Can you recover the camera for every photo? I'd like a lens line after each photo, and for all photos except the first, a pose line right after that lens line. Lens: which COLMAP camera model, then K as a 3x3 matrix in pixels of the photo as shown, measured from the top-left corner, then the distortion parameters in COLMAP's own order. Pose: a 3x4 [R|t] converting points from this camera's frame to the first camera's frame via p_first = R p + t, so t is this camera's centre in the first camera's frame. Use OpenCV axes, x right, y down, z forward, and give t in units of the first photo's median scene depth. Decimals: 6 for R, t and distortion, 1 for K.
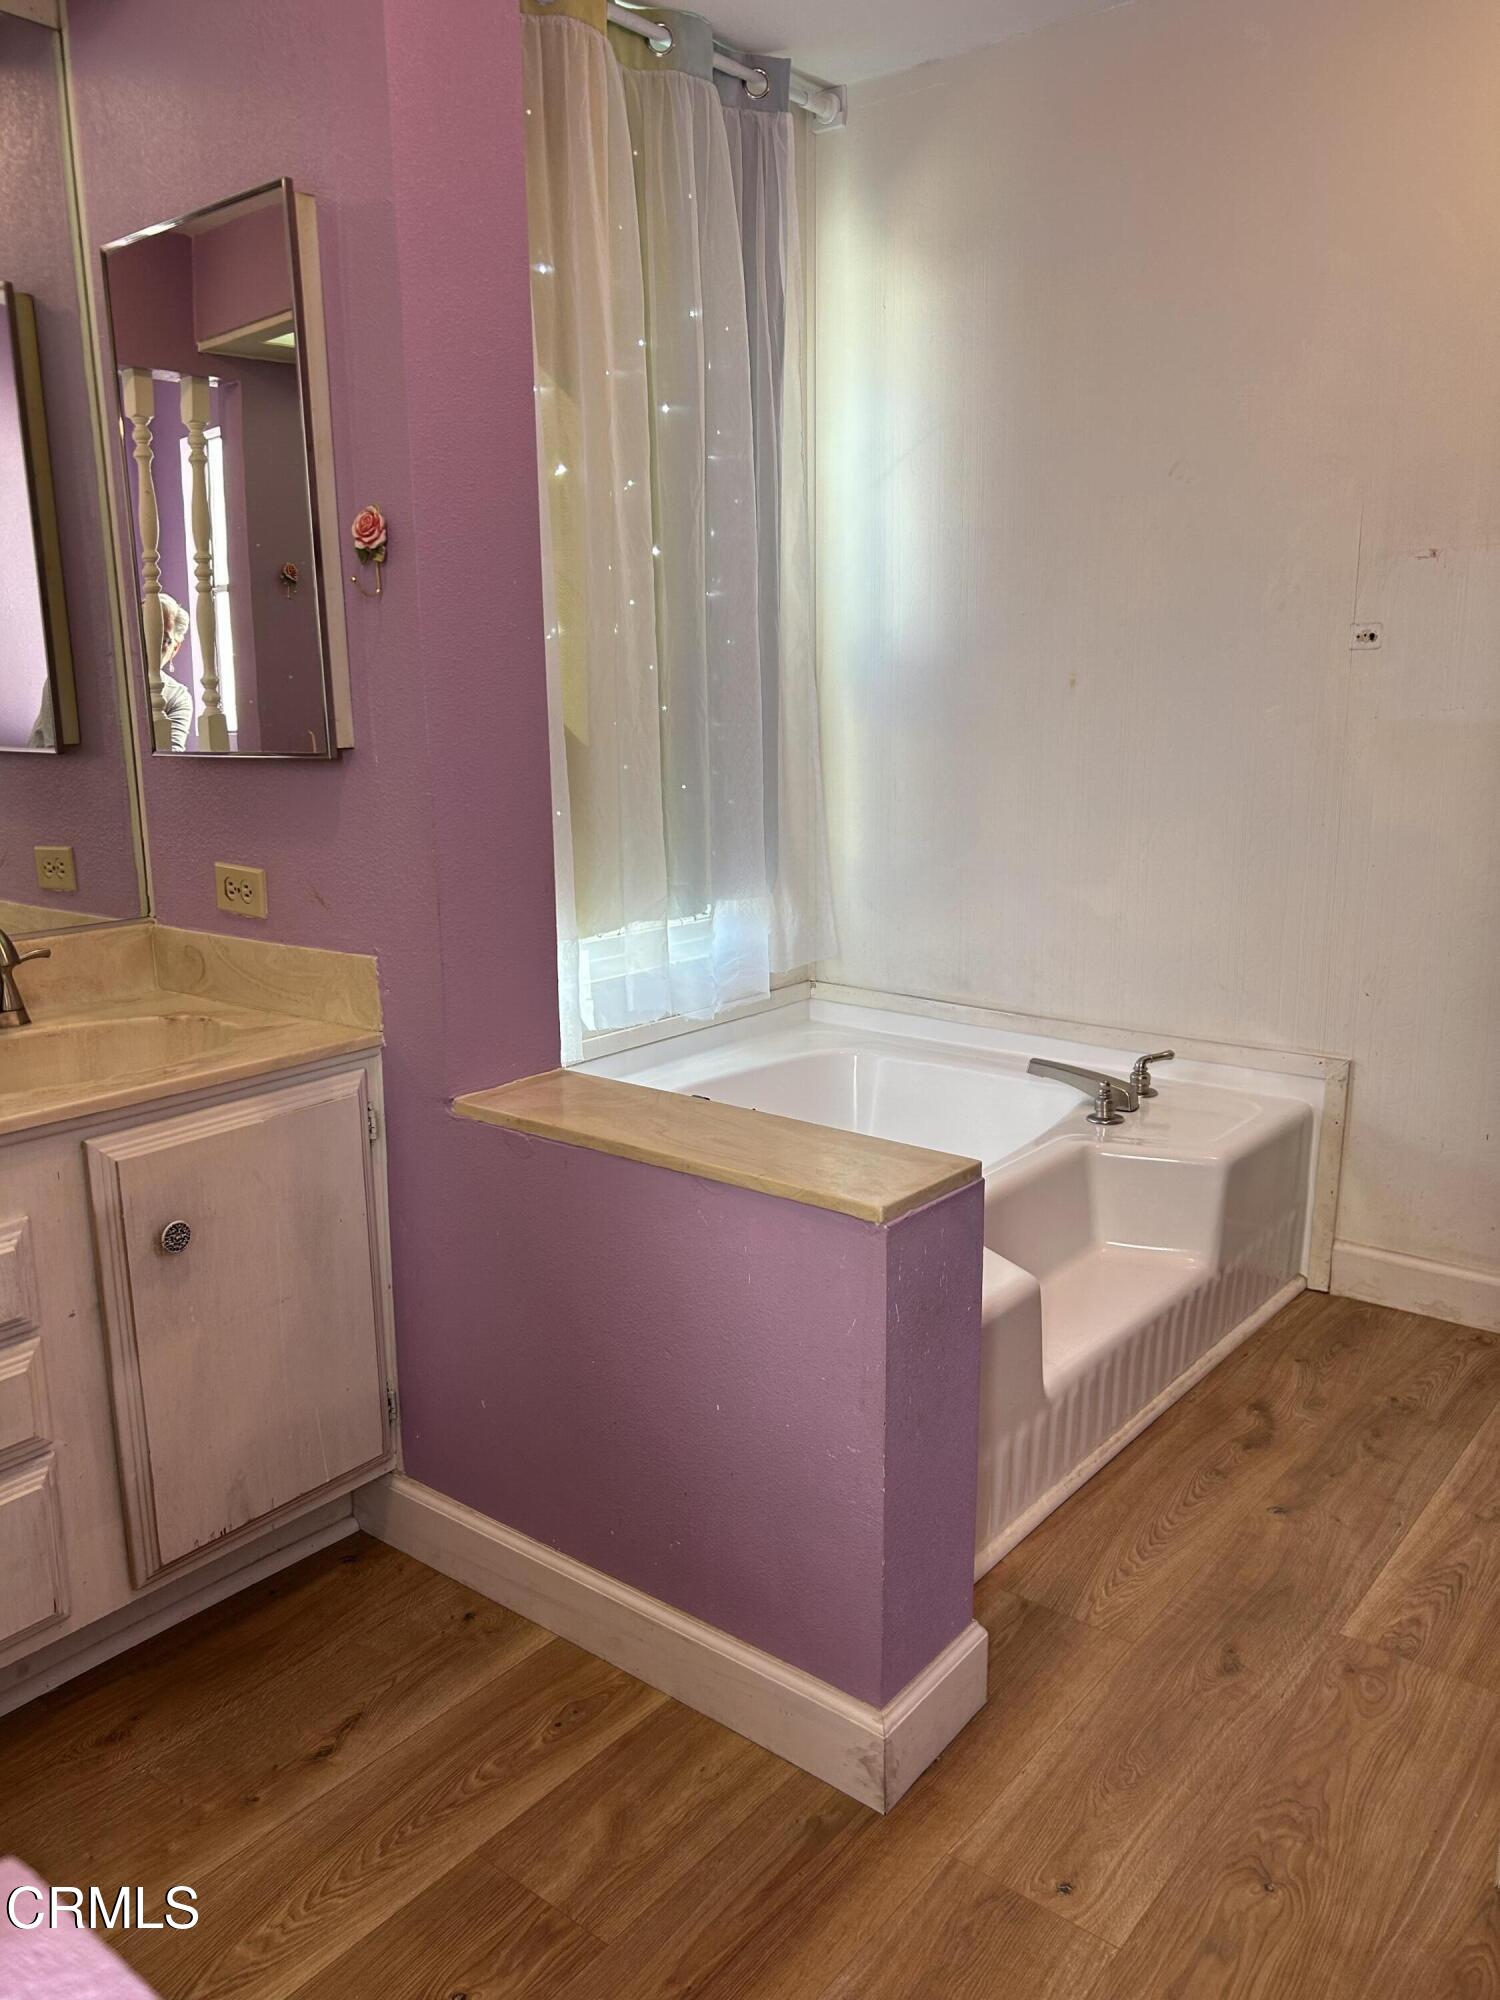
lens RADIAL K [[1518.3, 0, 737.1], [0, 1518.3, 1002.6], [0, 0, 1]] dist [0.065486, -0.061701]
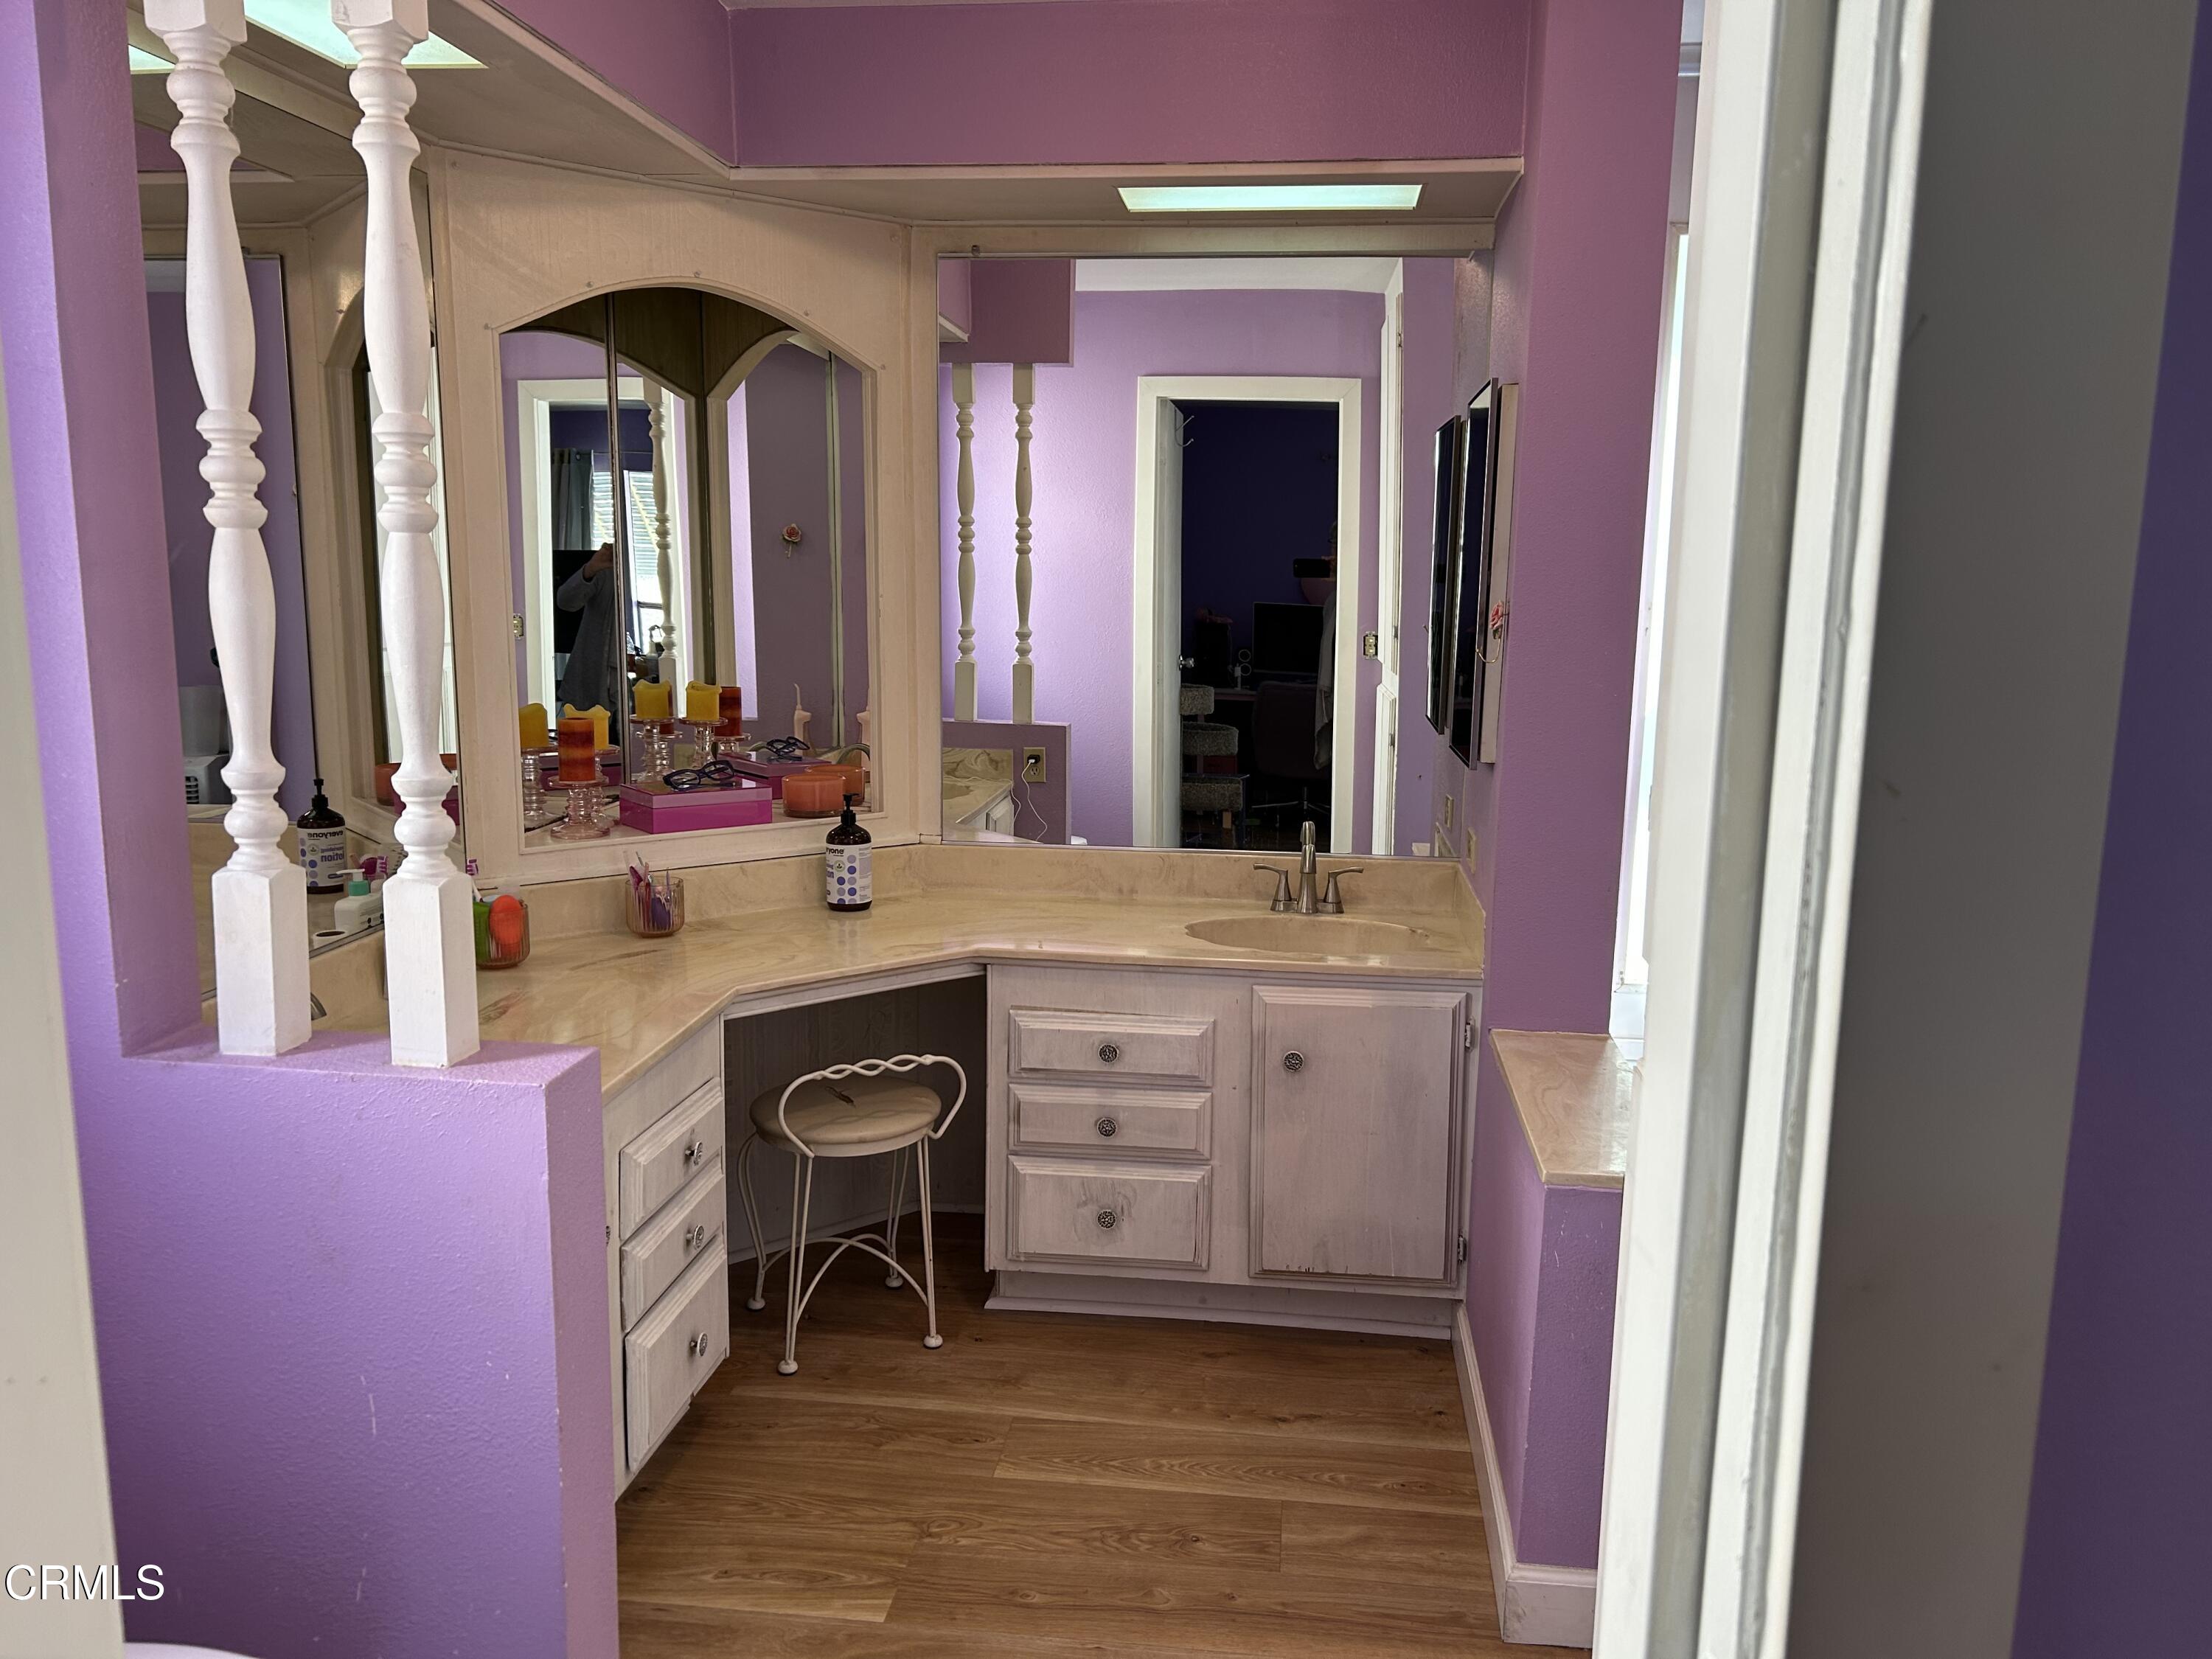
lens RADIAL K [[1679.2, 0, 1106.0], [0, 1679.2, 829.5], [0, 0, 1]] dist [0.065486, -0.061701]
pose [[0.538569, 0.160257, -0.827201, 0.907444], [-0.199148, 0.978141, 0.059839, -0.141875], [0.818708, 0.132508, 0.558711, -0.142321]]
